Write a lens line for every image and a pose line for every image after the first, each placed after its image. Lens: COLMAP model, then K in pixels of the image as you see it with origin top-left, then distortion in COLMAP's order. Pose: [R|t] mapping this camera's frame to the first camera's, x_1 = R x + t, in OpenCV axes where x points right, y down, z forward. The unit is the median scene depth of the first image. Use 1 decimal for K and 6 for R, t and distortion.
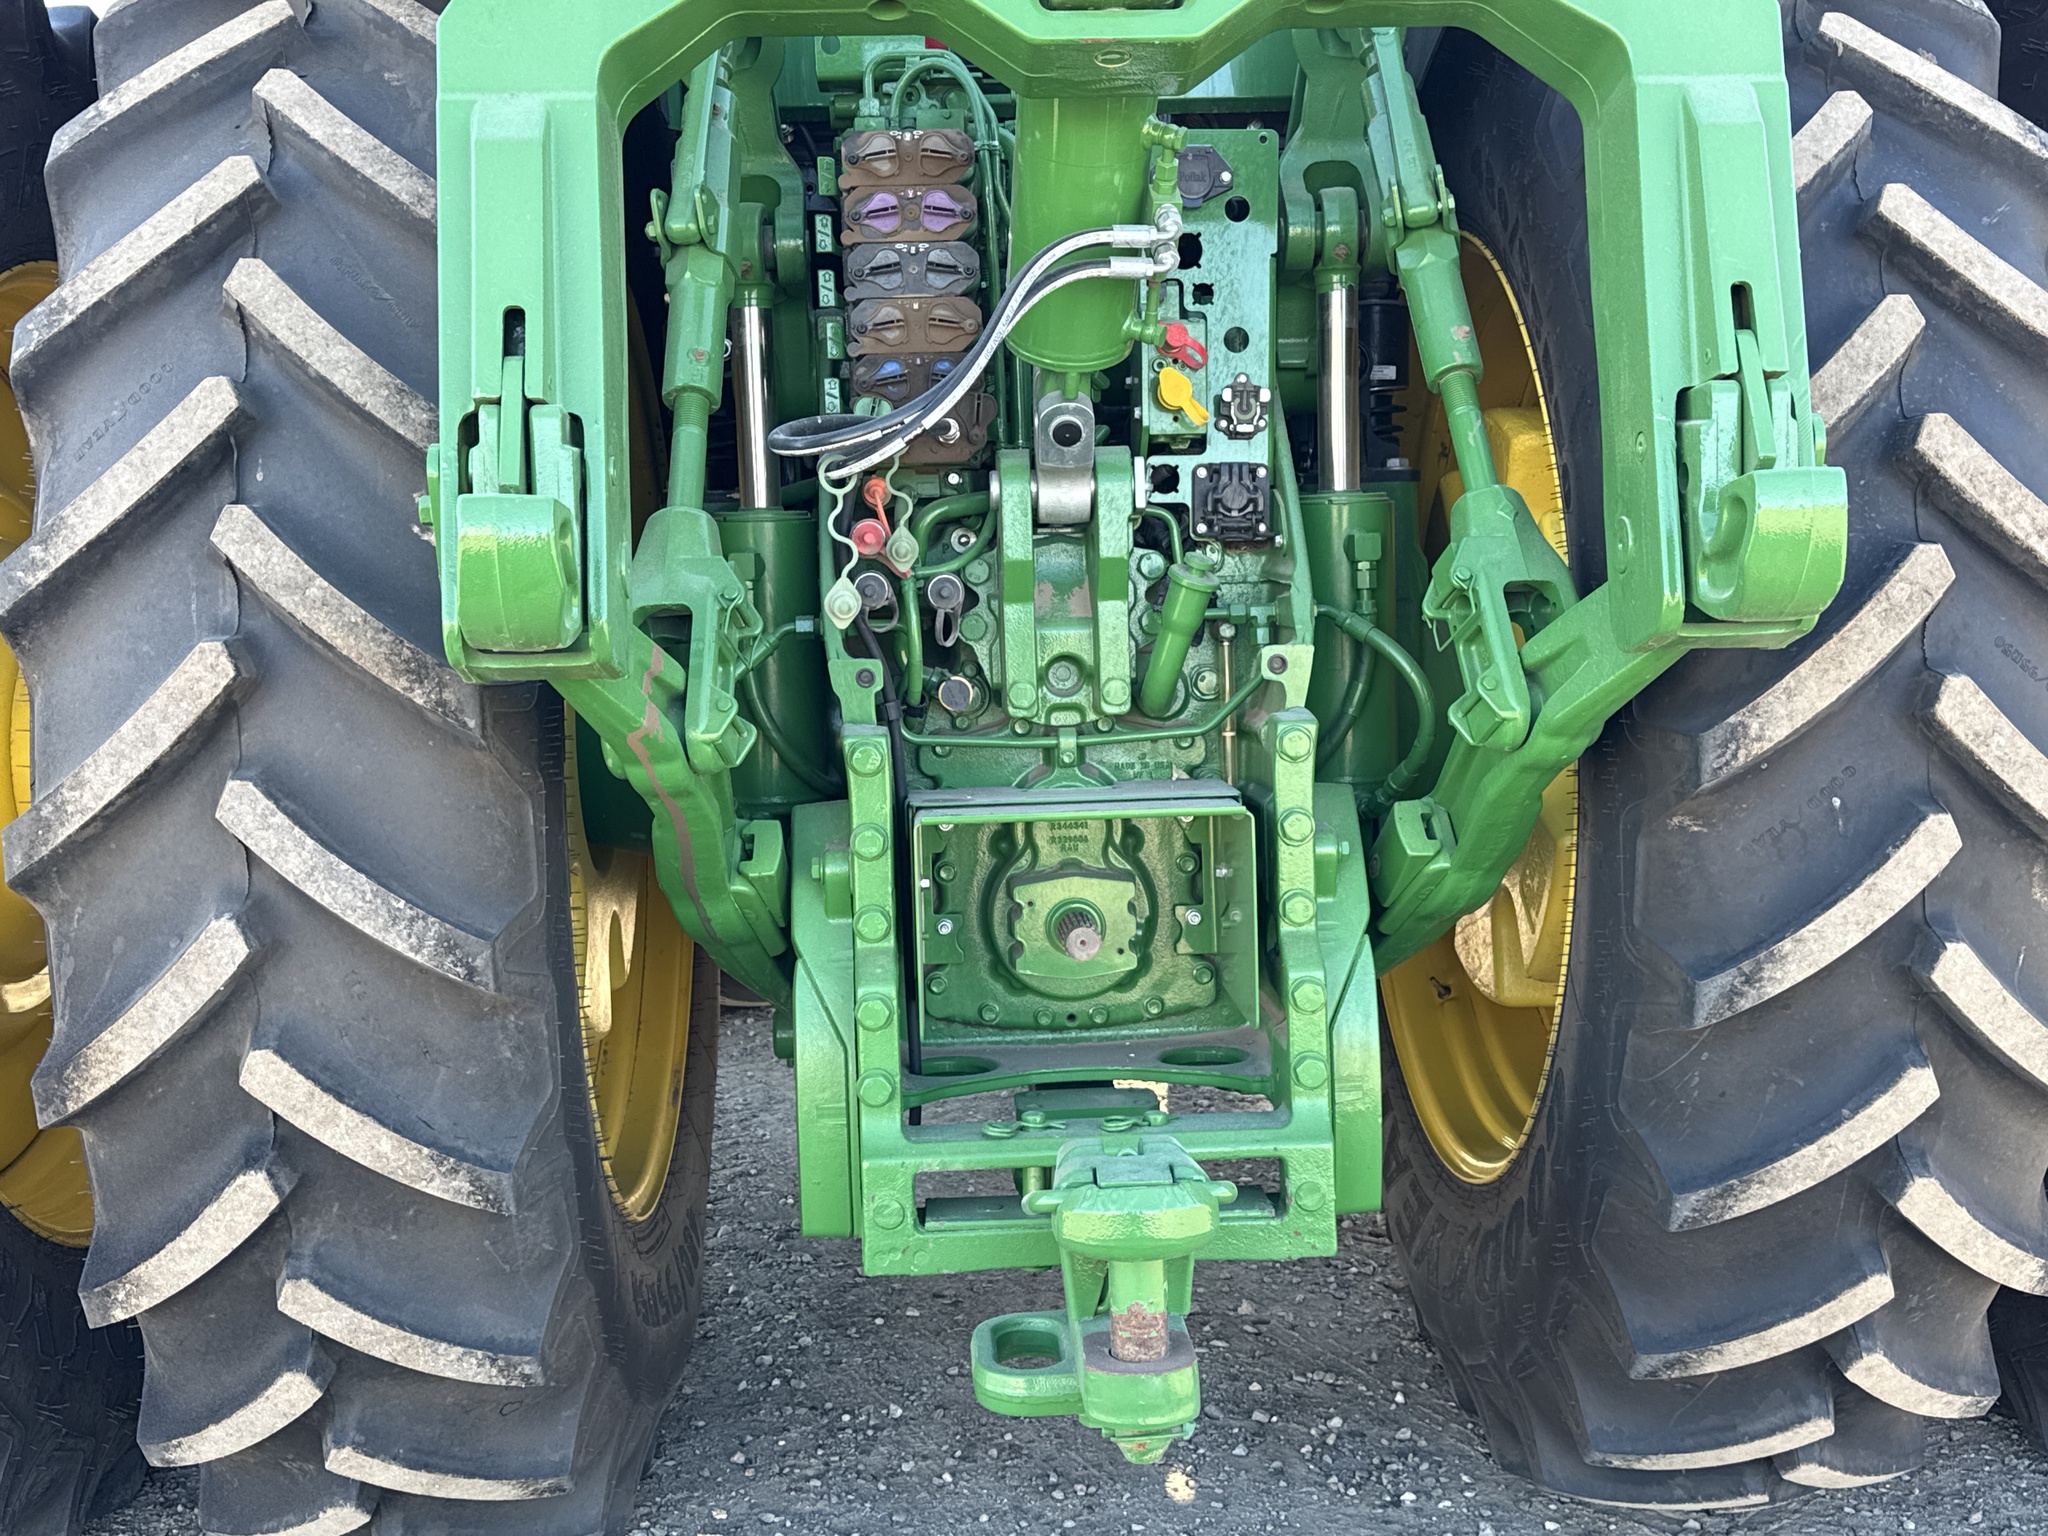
lens RADIAL K [[1364.9, 0, 989.4], [0, 1364.9, 771.3], [0, 0, 1]] dist [0.076671, -0.092951]
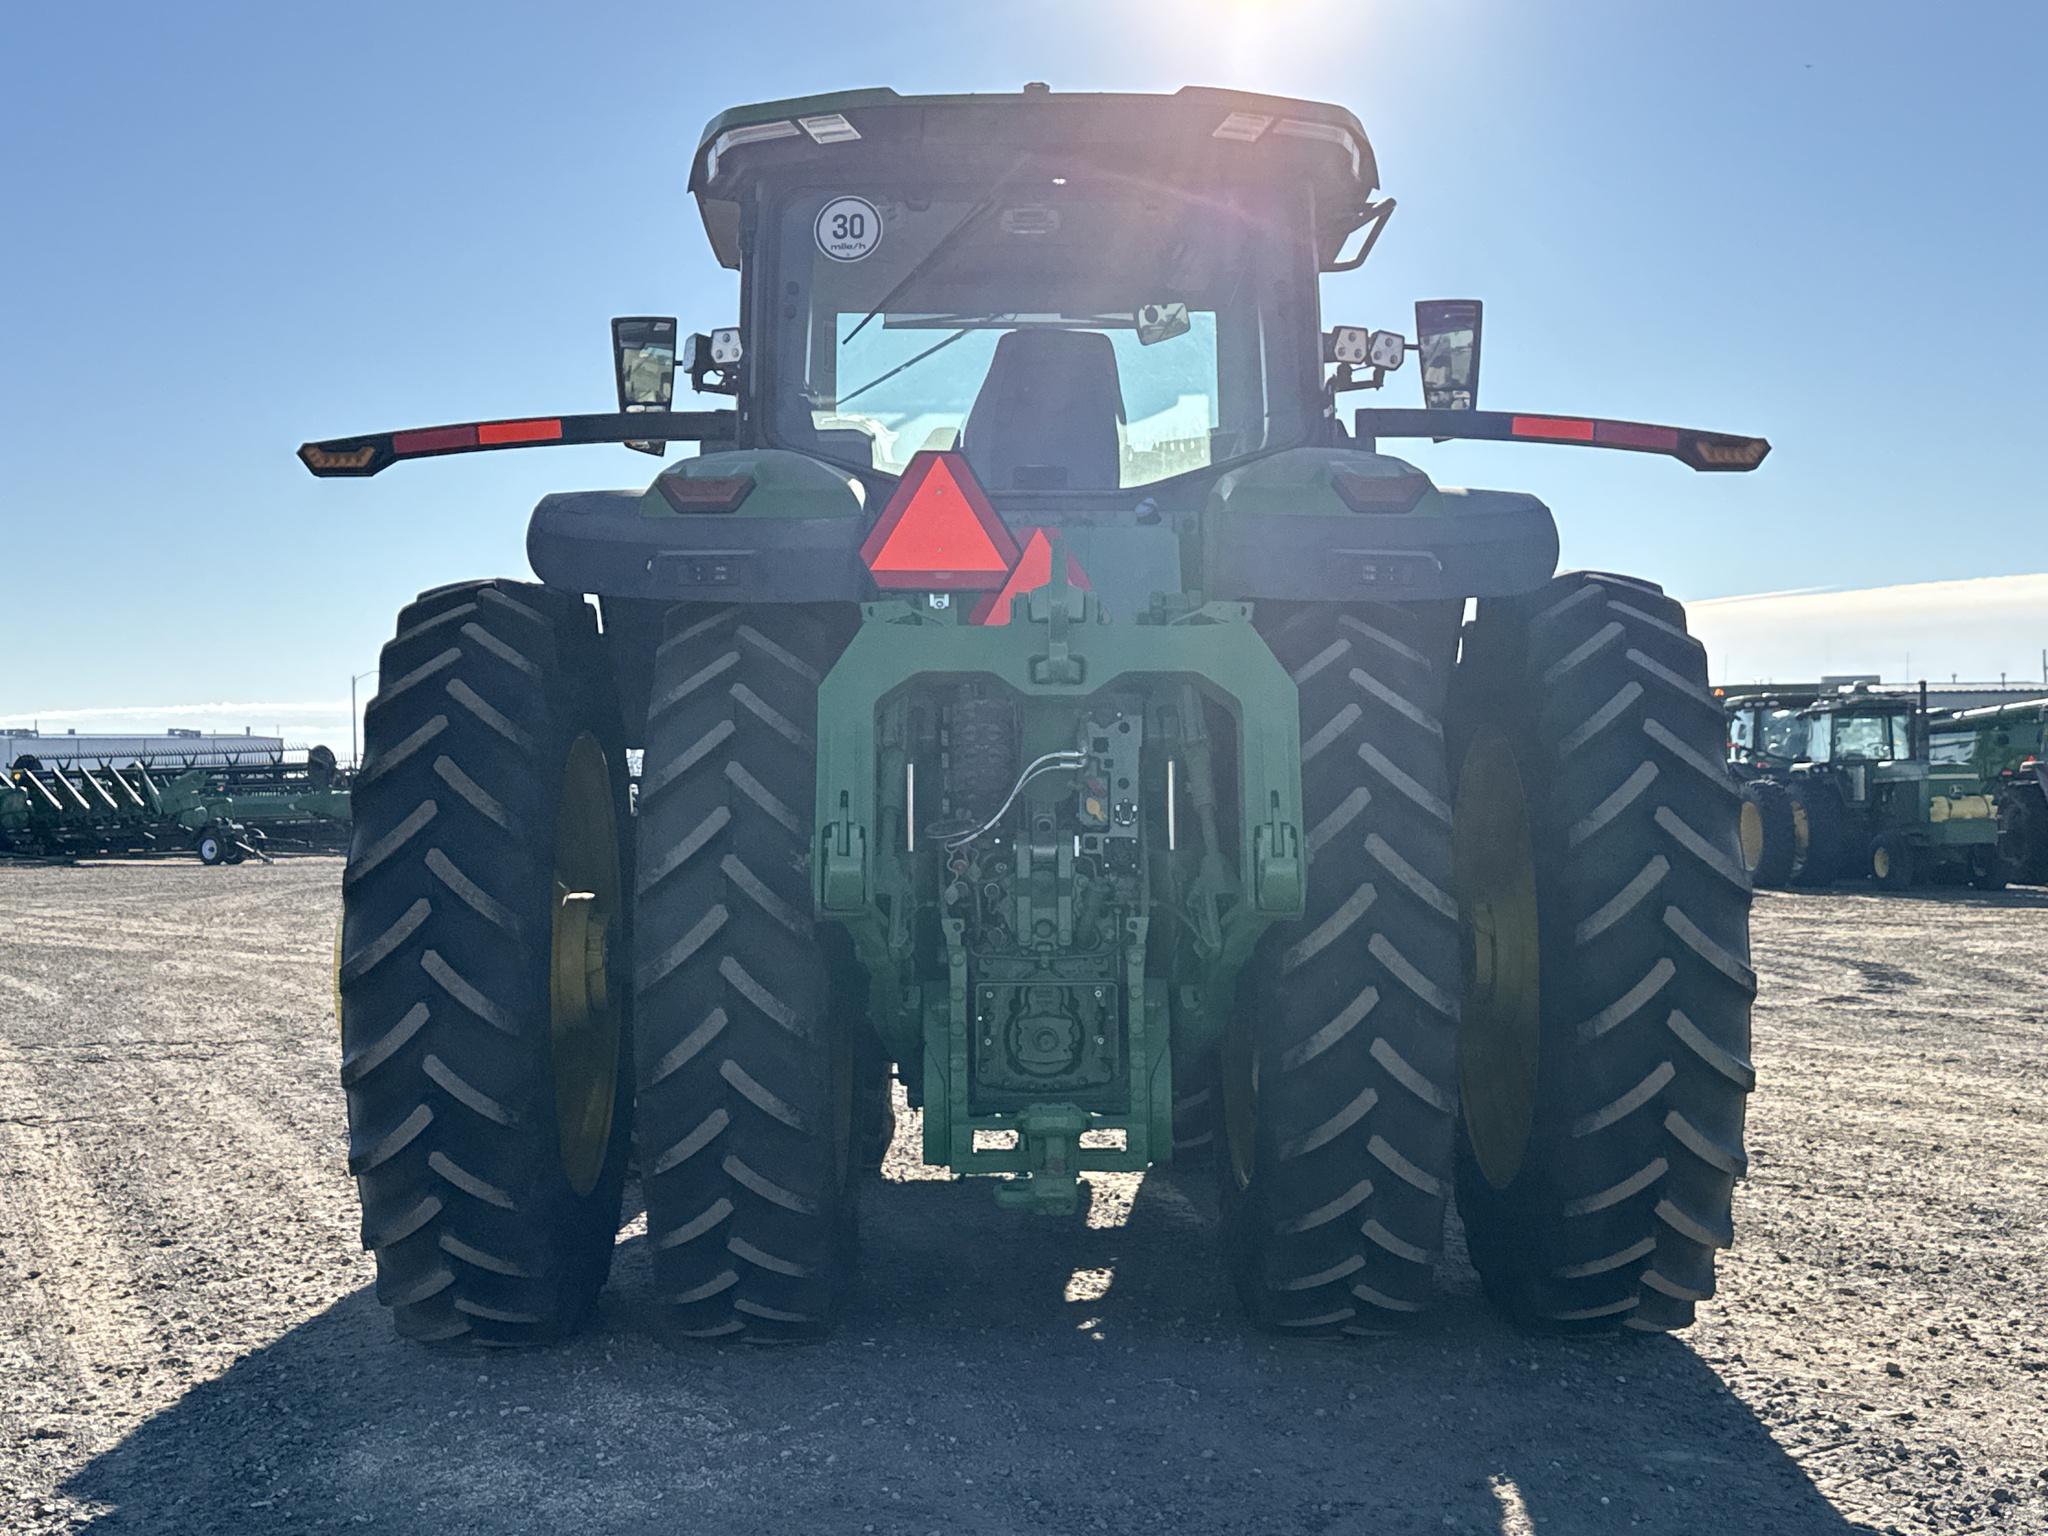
lens RADIAL K [[1364.9, 0, 989.4], [0, 1364.9, 771.3], [0, 0, 1]] dist [0.076671, -0.092951]
pose [[0.998988, 0.019186, -0.040682, 0.053721], [-0.027301, 0.977440, -0.209440, 0.156422], [0.035746, 0.210339, 0.976975, -1.310756]]
